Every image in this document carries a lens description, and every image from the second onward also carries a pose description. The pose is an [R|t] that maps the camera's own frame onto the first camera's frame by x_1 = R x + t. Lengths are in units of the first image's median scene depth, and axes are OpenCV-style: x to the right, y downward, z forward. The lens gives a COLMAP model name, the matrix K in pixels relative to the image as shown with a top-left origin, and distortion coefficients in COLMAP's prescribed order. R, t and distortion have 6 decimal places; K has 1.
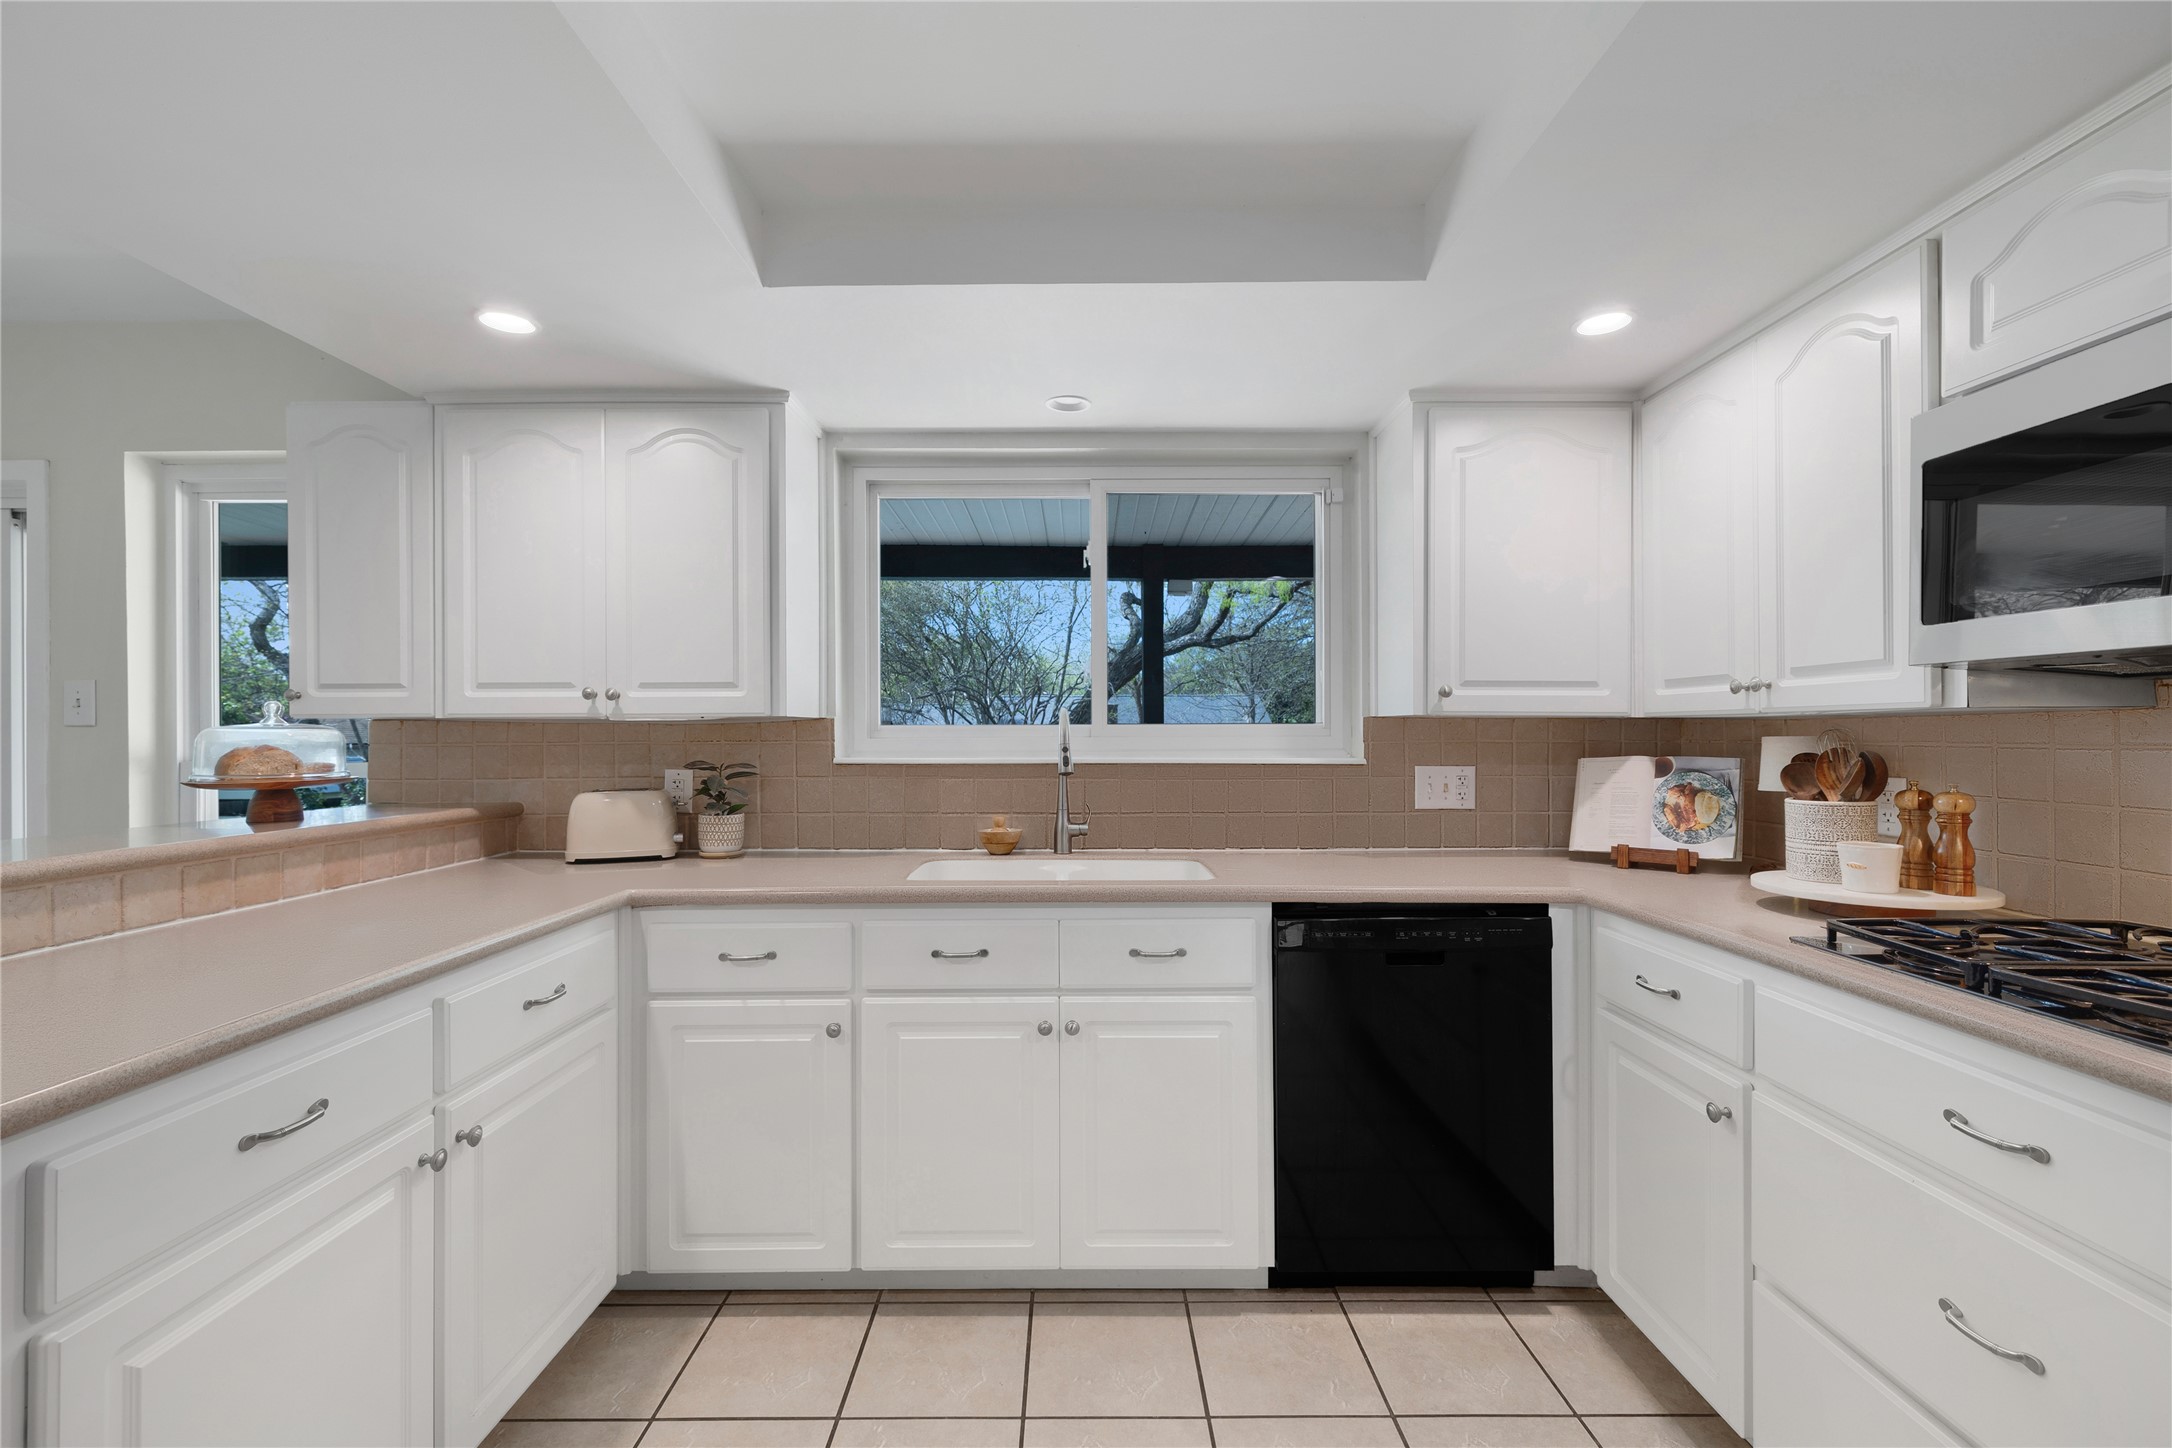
lens RADIAL K [[919.1, 0, 1075.2], [0, 919.1, 729.0], [0, 0, 1]] dist [0.009322, -0.001024]
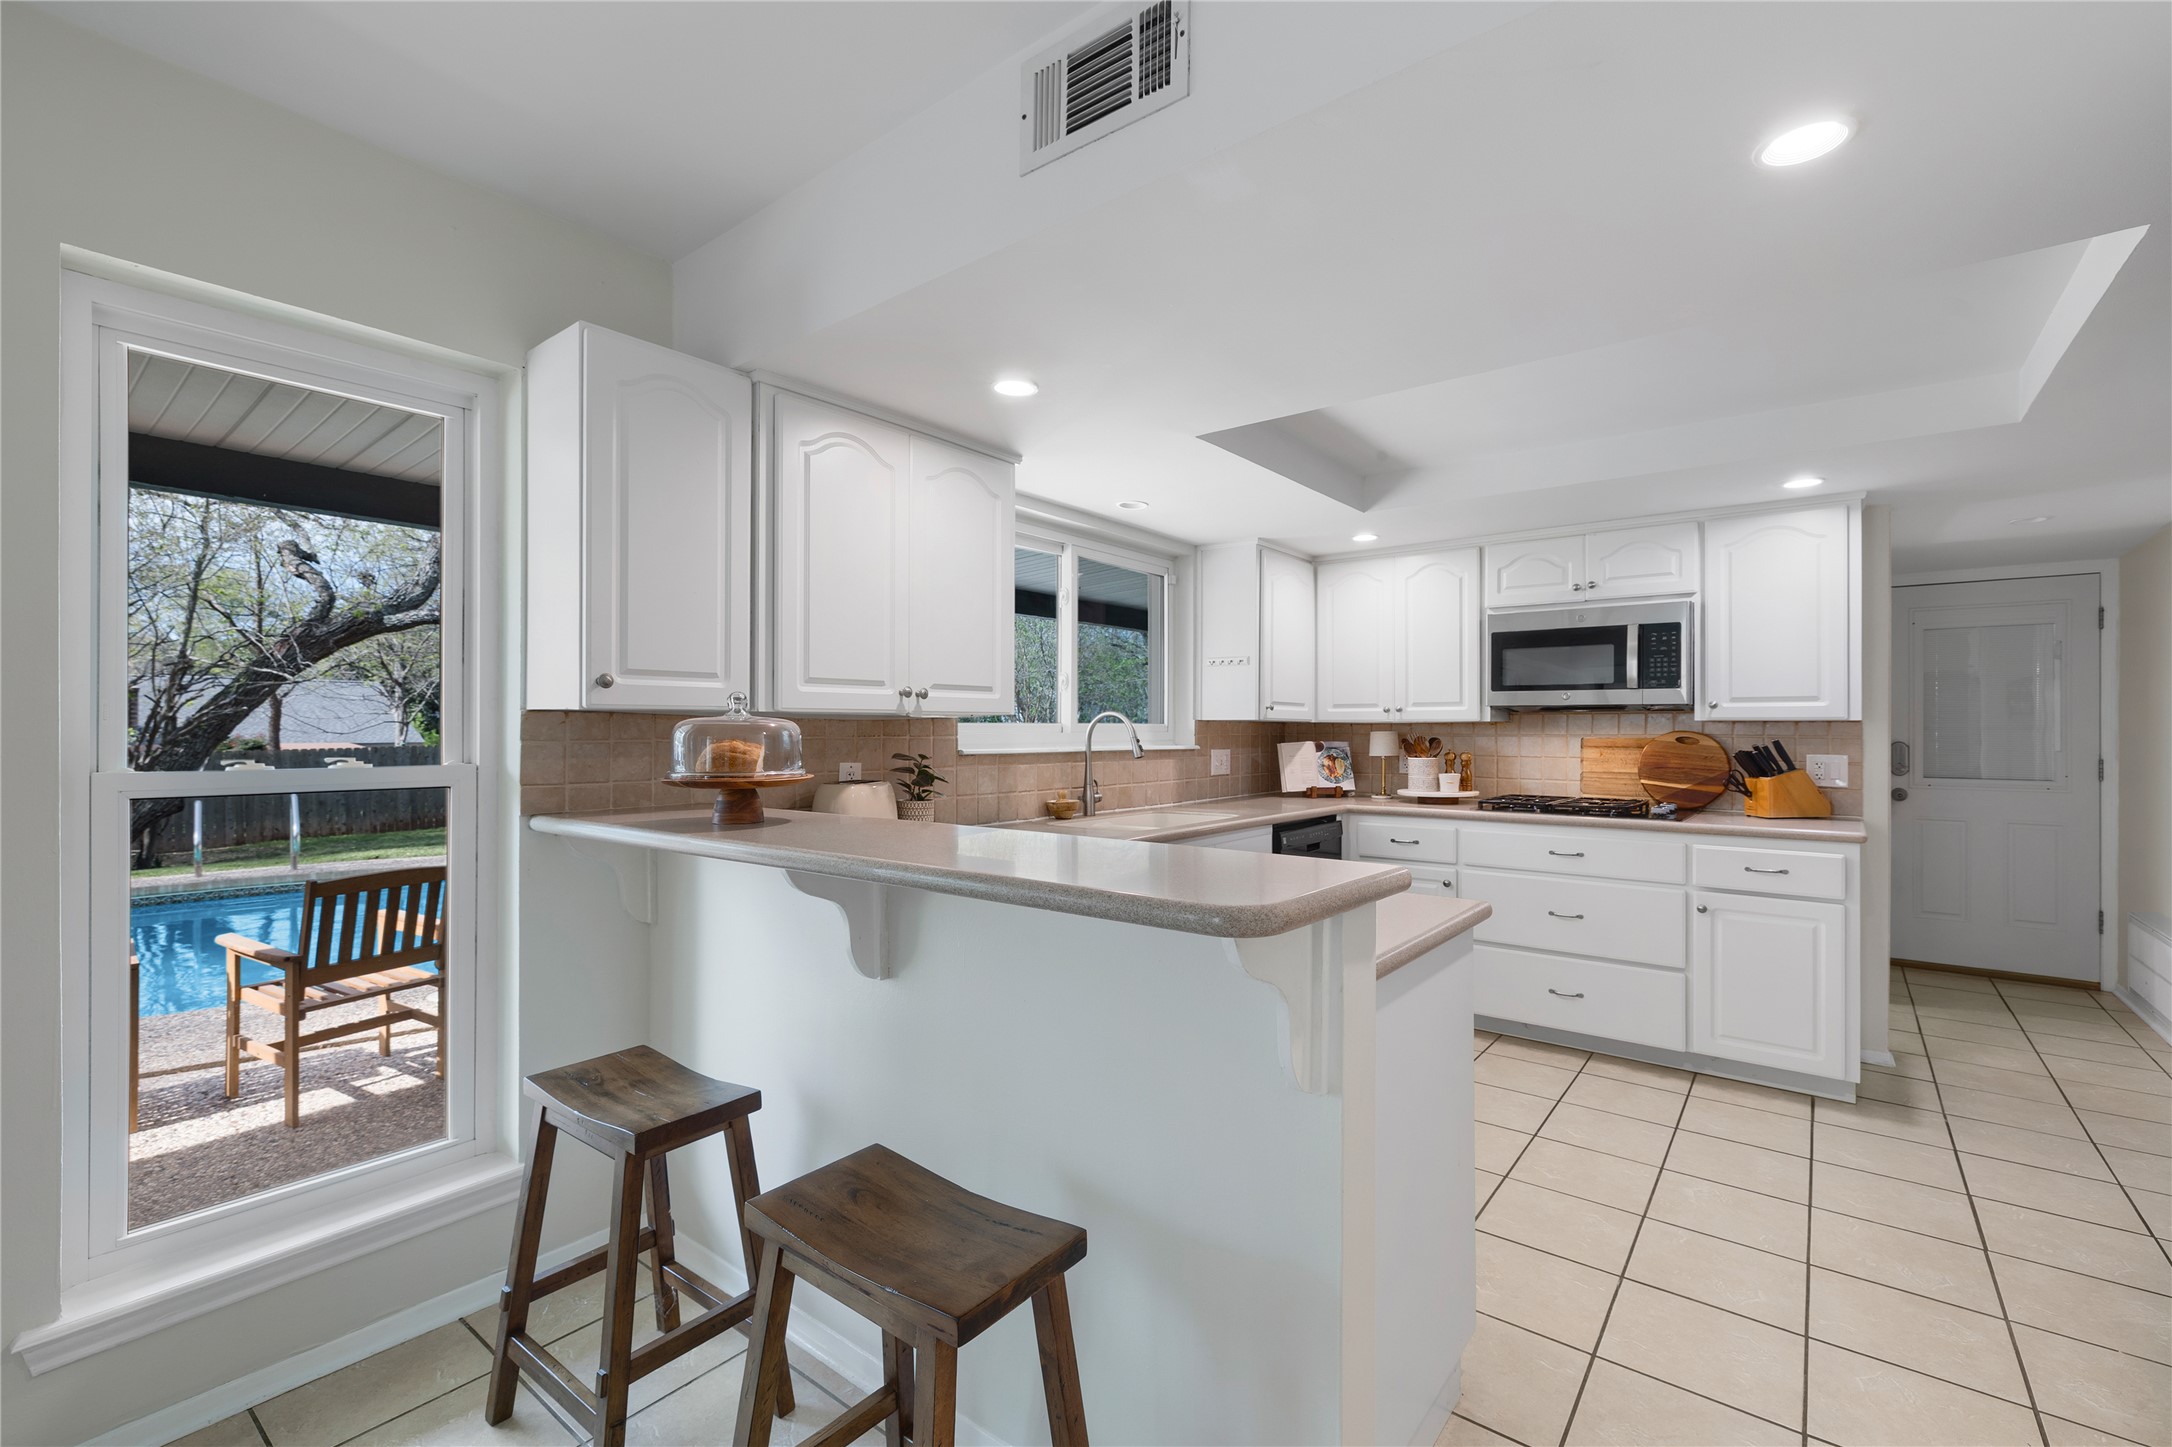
lens RADIAL K [[919.1, 0, 1107.0], [0, 919.1, 726.1], [0, 0, 1]] dist [0.009322, -0.001024]
pose [[0.613962, 0.005217, 0.789318, -1.229334], [-0.004507, 0.999985, -0.003104, 0.004154], [-0.789322, -0.001652, 0.613977, 0.138597]]
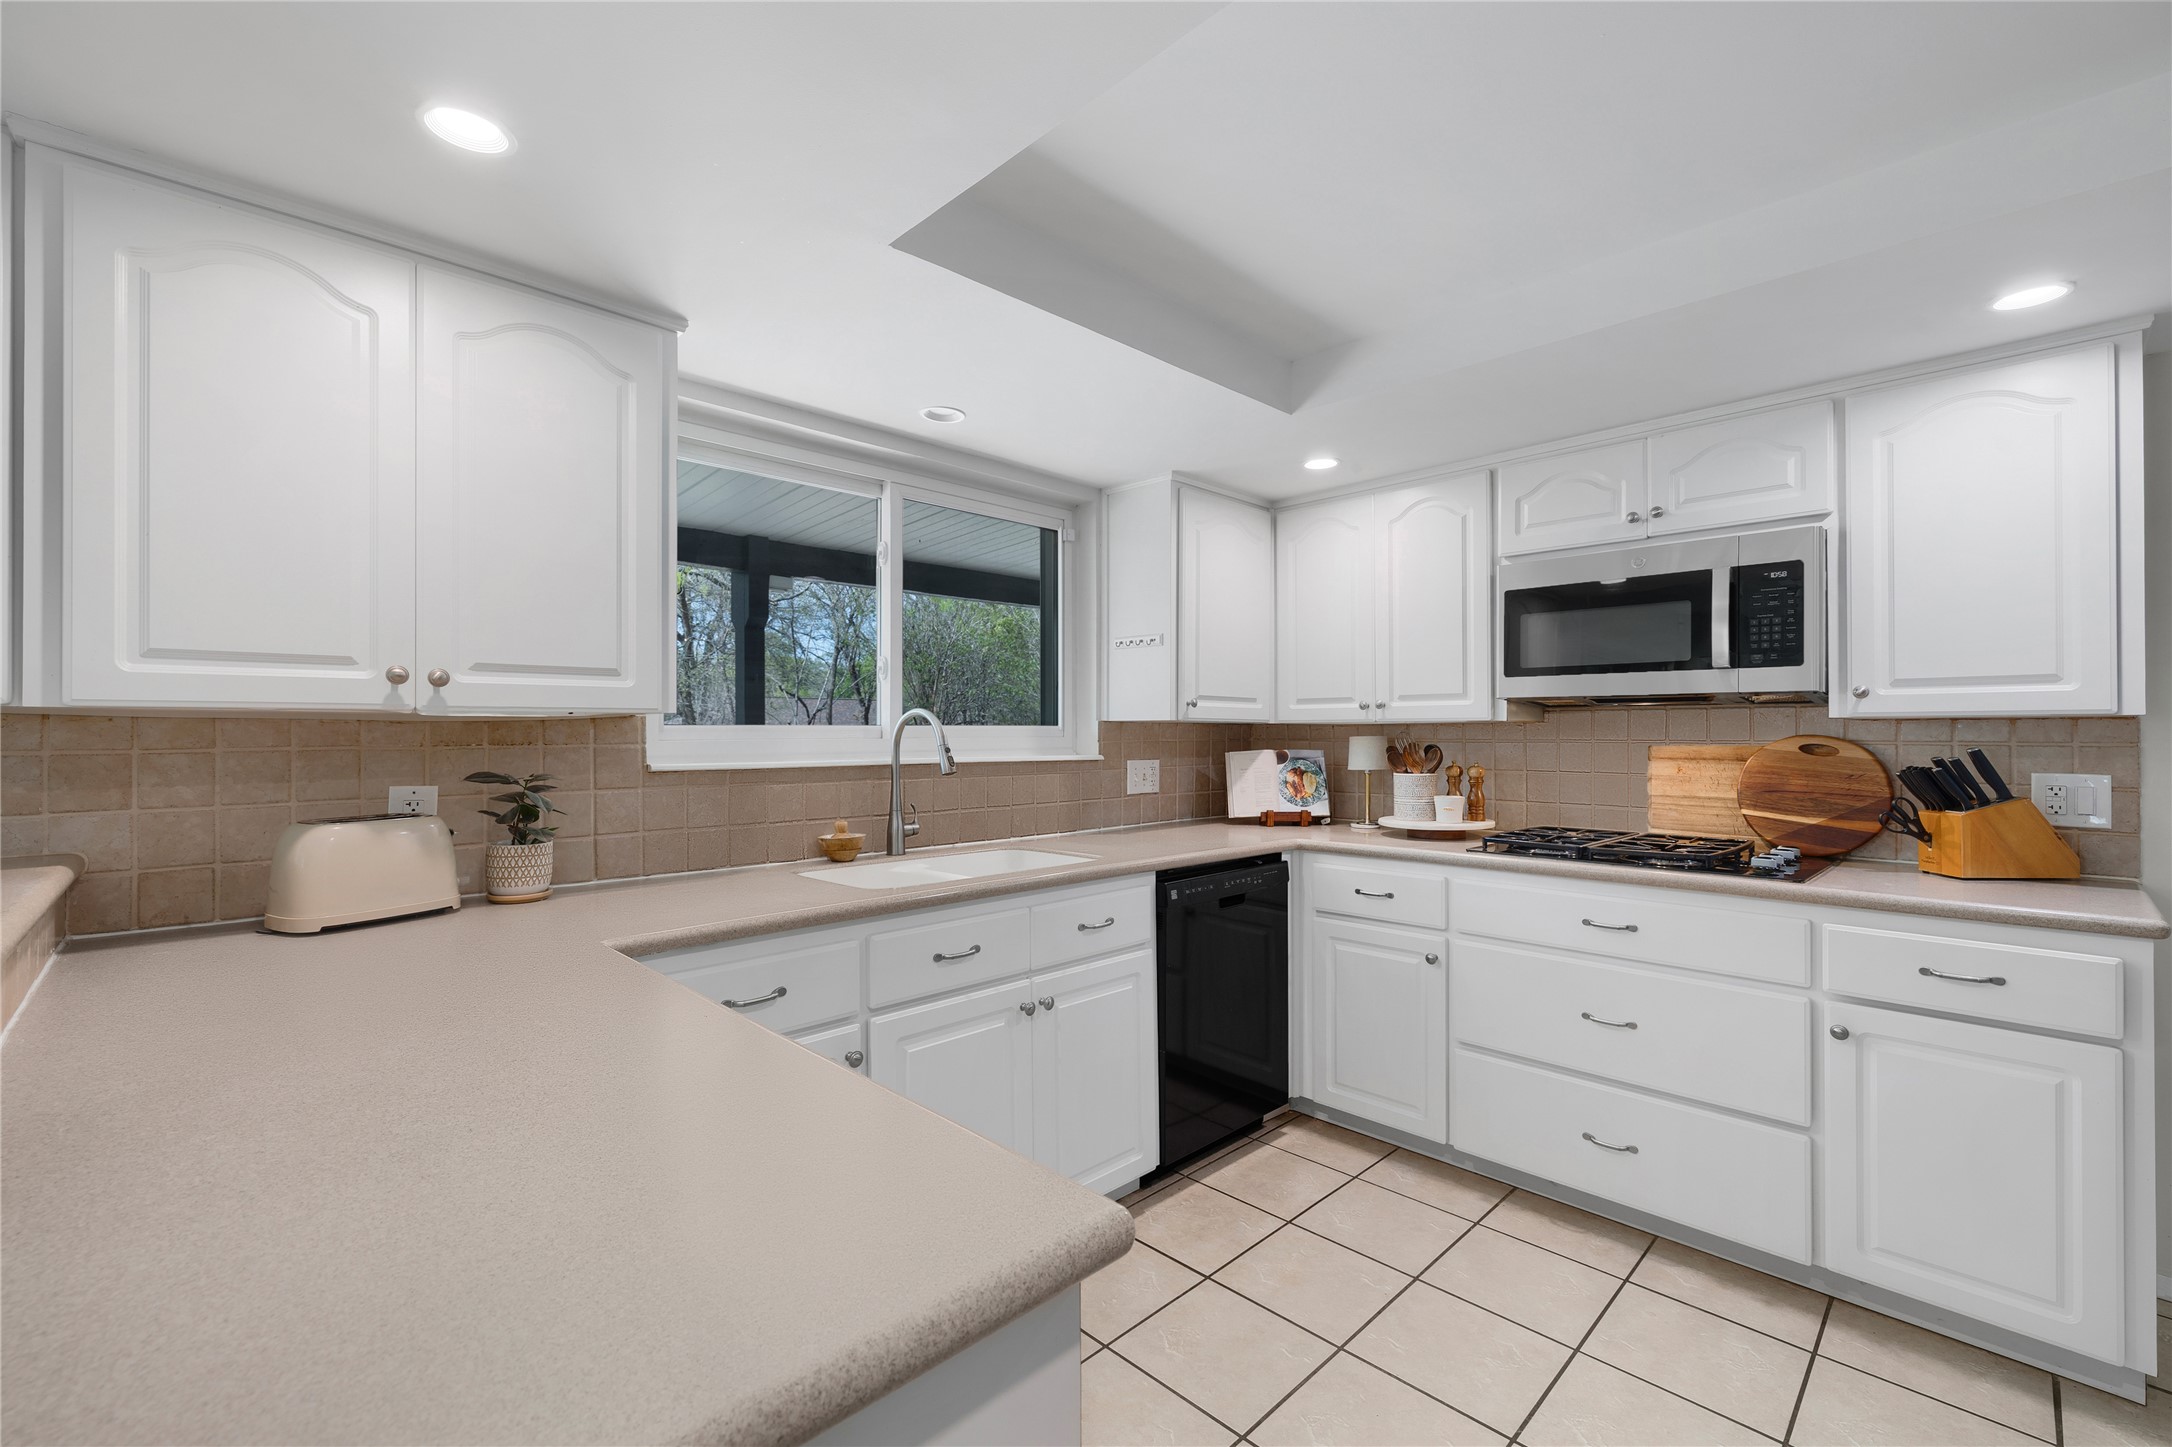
lens RADIAL K [[919.1, 0, 1076.0], [0, 919.1, 727.9], [0, 0, 1]] dist [0.009322, -0.001024]
pose [[0.717312, 0.005208, 0.696733, -0.641728], [-0.002122, 0.999984, -0.005290, 0.002808], [-0.696749, 0.002316, 0.717311, 0.165406]]
